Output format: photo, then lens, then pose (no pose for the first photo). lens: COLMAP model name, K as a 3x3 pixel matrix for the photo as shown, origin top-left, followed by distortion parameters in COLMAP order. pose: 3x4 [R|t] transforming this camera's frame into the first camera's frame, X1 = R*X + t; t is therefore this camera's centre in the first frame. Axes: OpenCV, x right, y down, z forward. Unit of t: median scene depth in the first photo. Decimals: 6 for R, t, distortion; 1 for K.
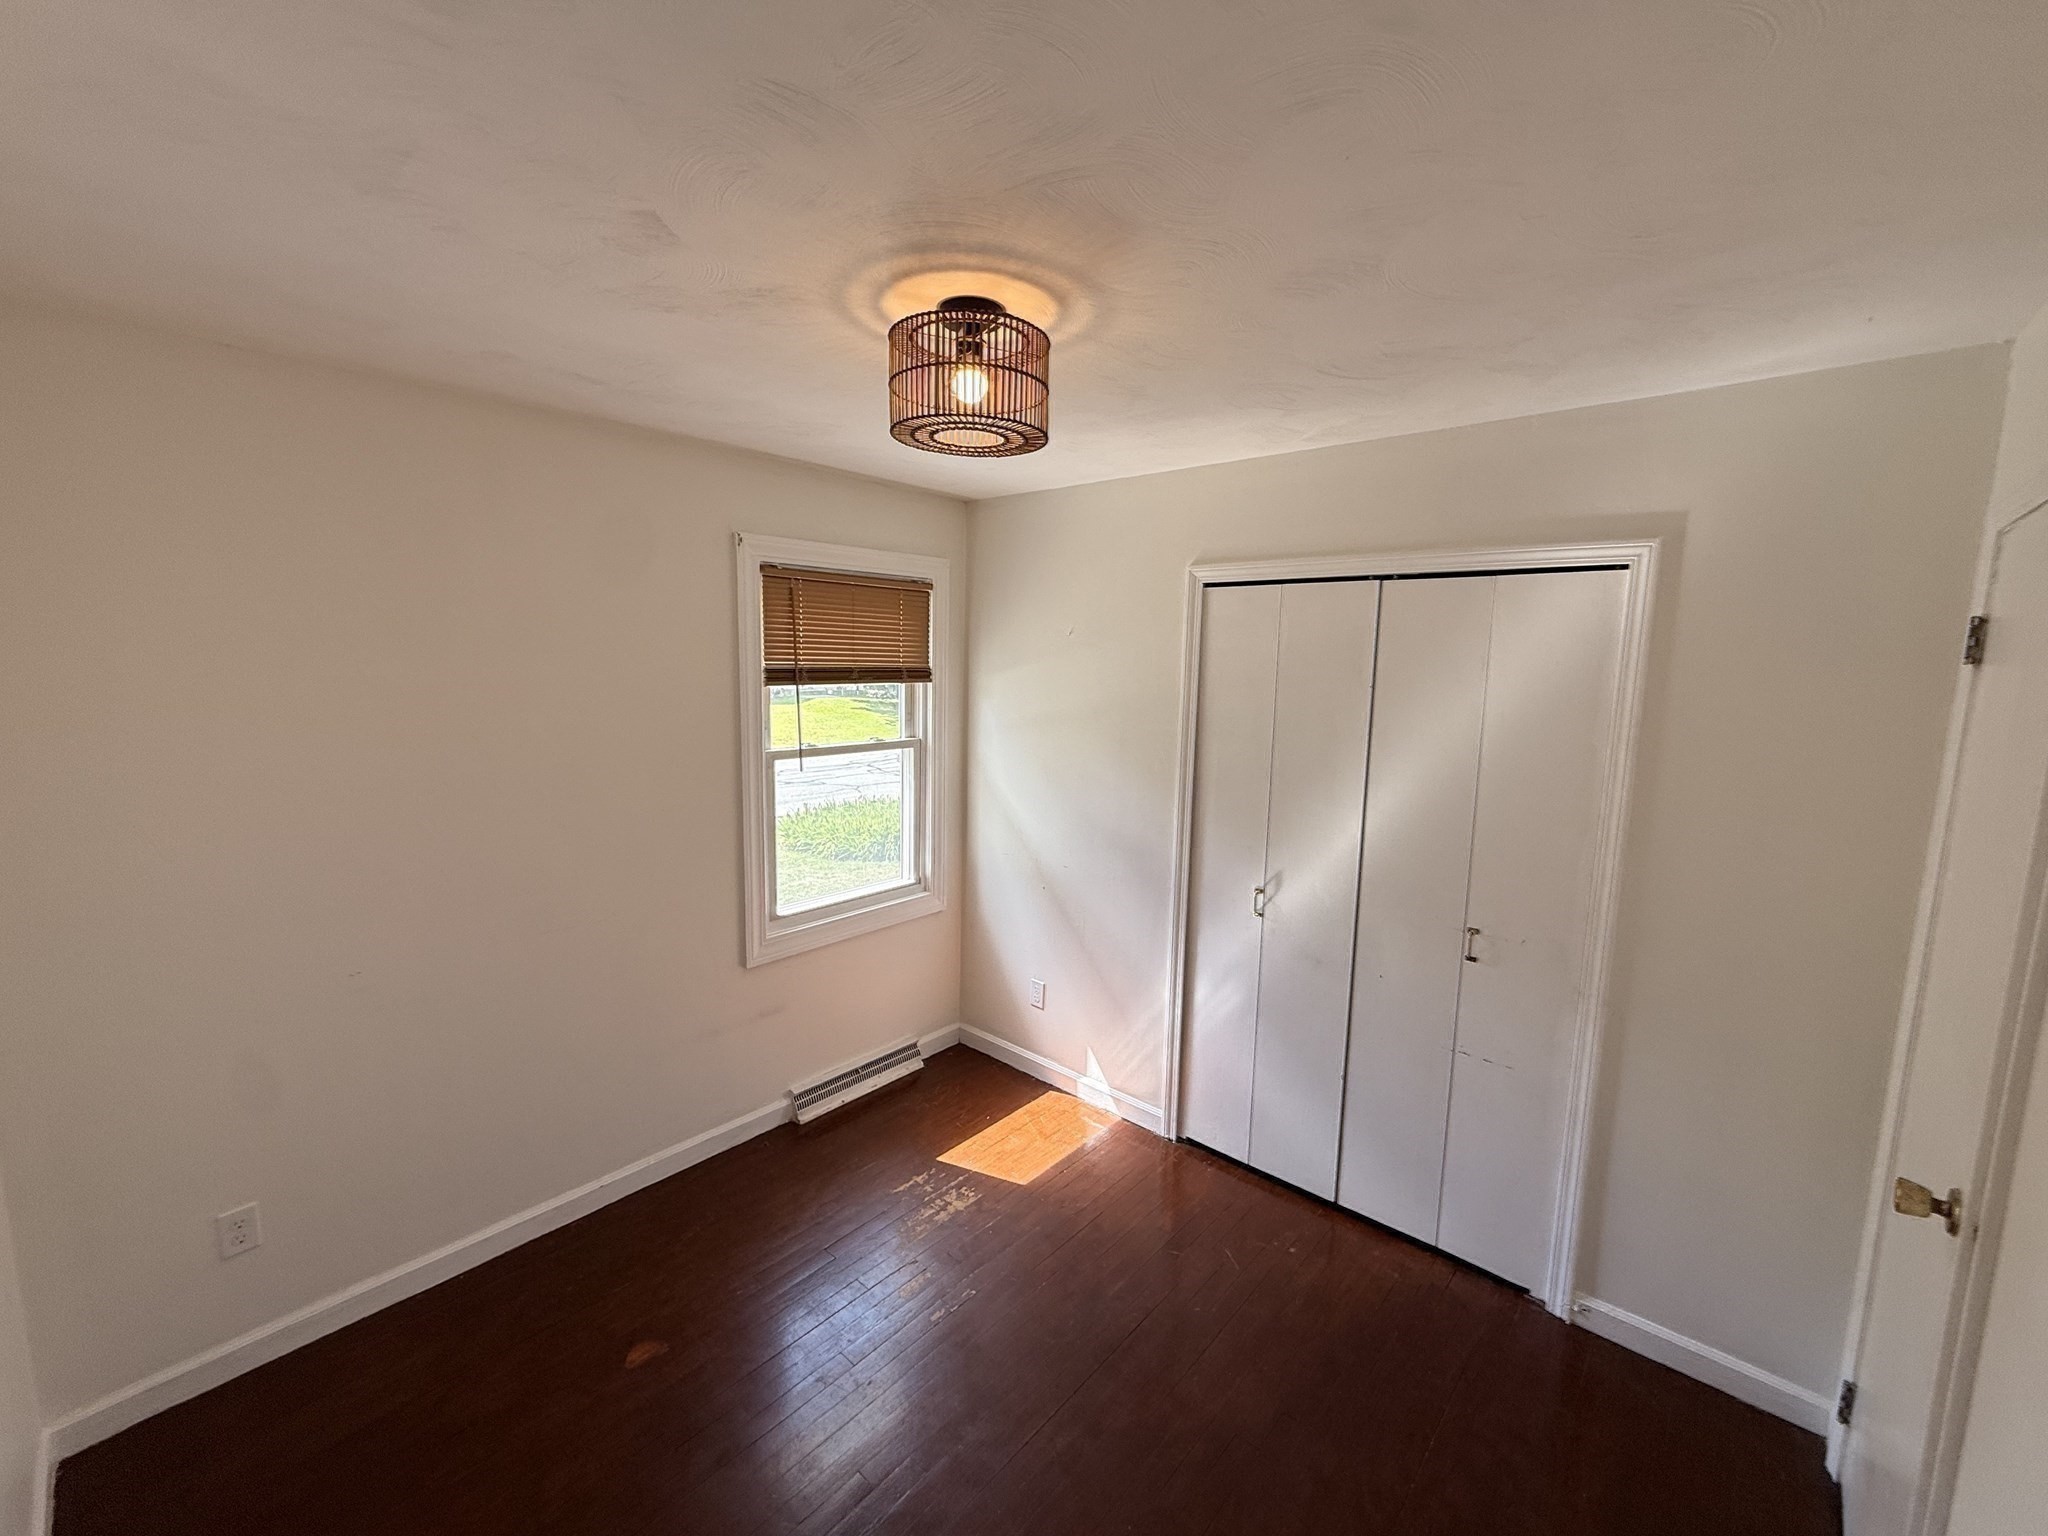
lens RADIAL K [[816.6, 0, 1018.5], [0, 816.6, 766.1], [0, 0, 1]] dist [0.001710, 0.000244]
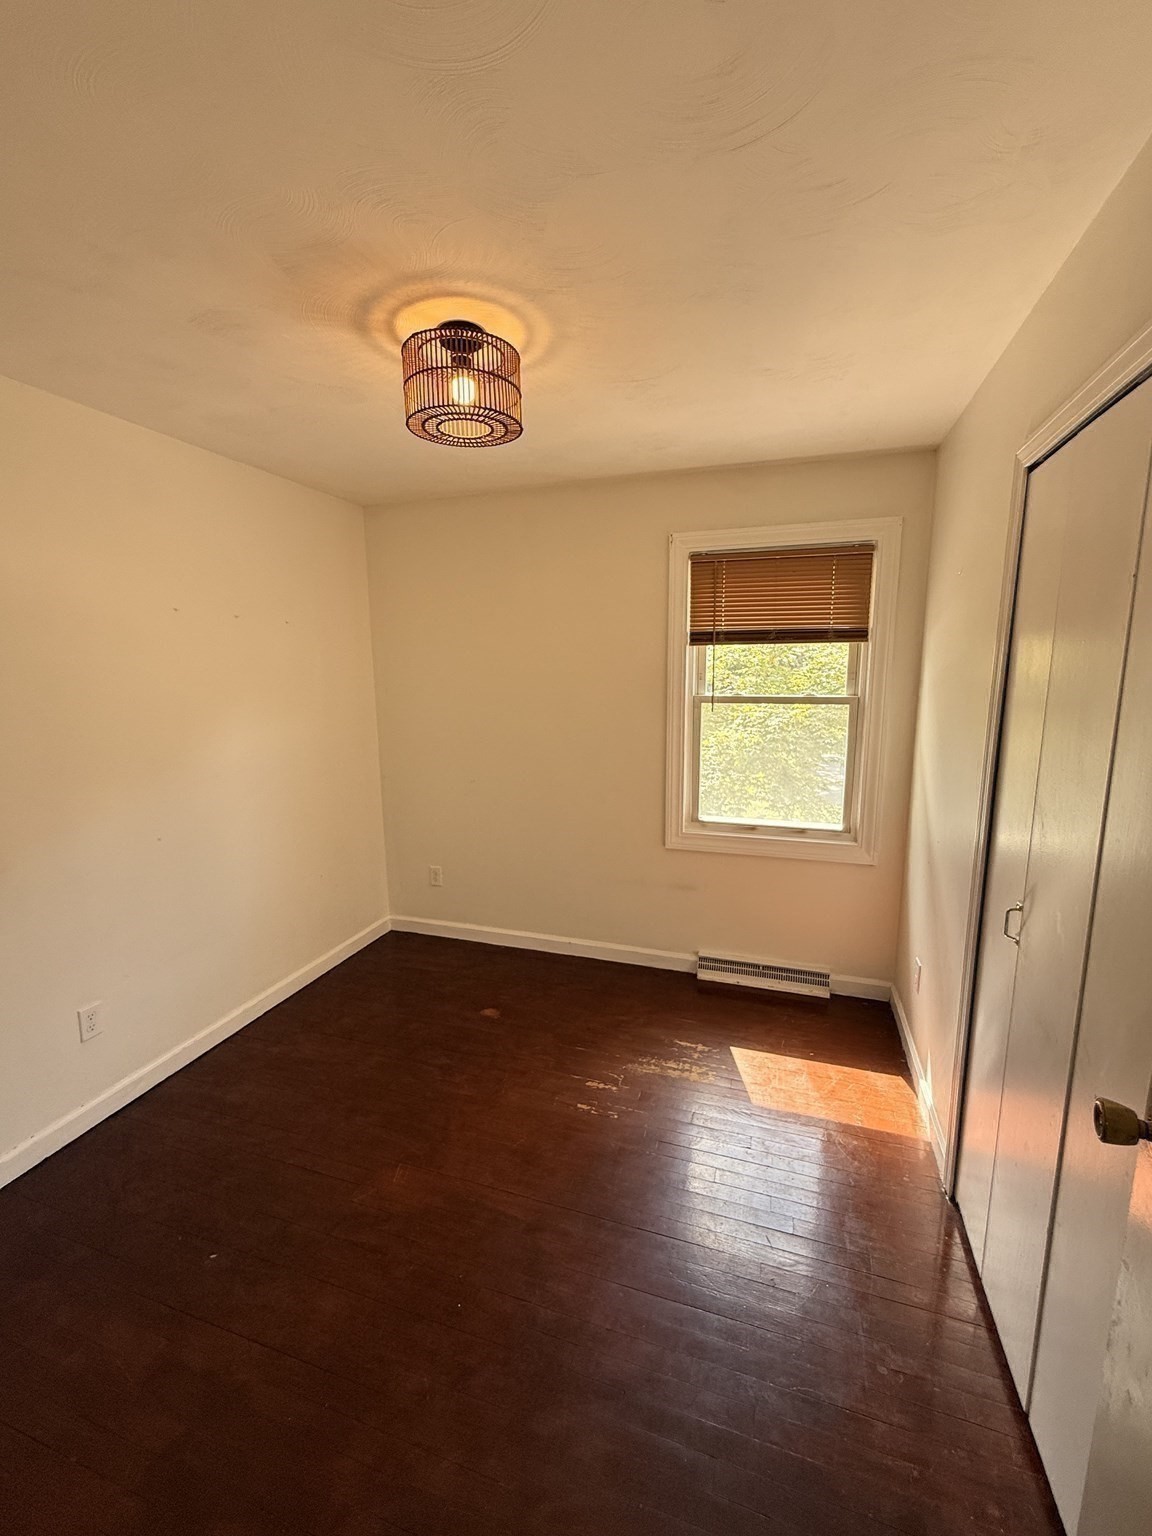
lens RADIAL K [[612.5, 0, 576.0], [0, 612.5, 768.0], [0, 0, 1]] dist [0.001710, 0.000244]
pose [[0.411630, 0.131920, -0.901753, 0.540050], [-0.108160, 0.989546, 0.095391, 0.025271], [0.904910, 0.058268, 0.421595, 0.400898]]
